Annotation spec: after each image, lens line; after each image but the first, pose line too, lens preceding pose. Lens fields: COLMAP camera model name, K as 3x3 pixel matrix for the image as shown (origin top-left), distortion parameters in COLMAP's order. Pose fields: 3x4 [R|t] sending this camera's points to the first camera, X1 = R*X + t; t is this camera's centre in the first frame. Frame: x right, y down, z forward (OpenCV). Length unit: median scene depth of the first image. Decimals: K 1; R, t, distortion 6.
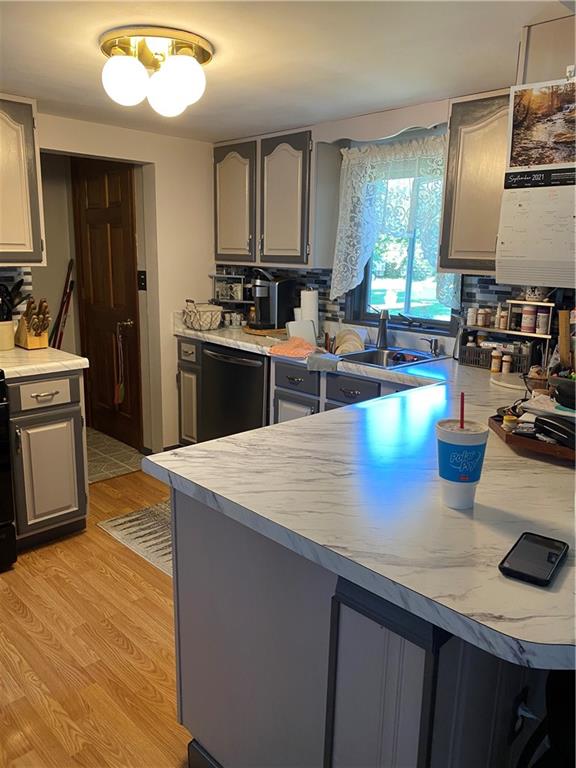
lens RADIAL K [[592.4, 0, 293.2], [0, 592.4, 378.6], [0, 0, 1]] dist [0.034459, -0.028760]
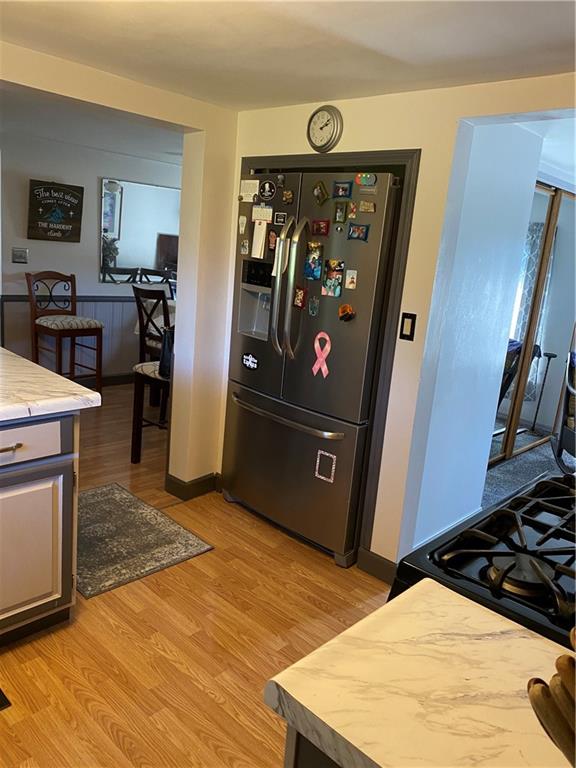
lens RADIAL K [[592.4, 0, 287.7], [0, 592.4, 382.3], [0, 0, 1]] dist [0.034459, -0.028760]
pose [[-0.993891, -0.097437, -0.051833, -0.346751], [-0.110234, 0.899433, 0.422929, -0.293533], [0.005411, 0.426059, -0.904679, 1.271186]]
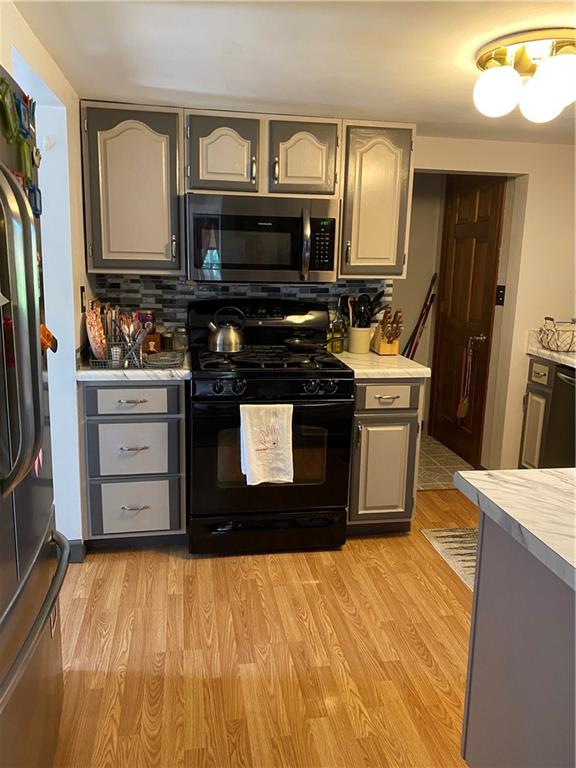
lens RADIAL K [[592.4, 0, 286.0], [0, 592.4, 378.7], [0, 0, 1]] dist [0.034459, -0.028760]
pose [[0.818969, 0.113982, -0.562404, 0.030473], [-0.128284, 0.991636, 0.014169, 0.001296], [0.559315, 0.060543, 0.826741, 0.012546]]
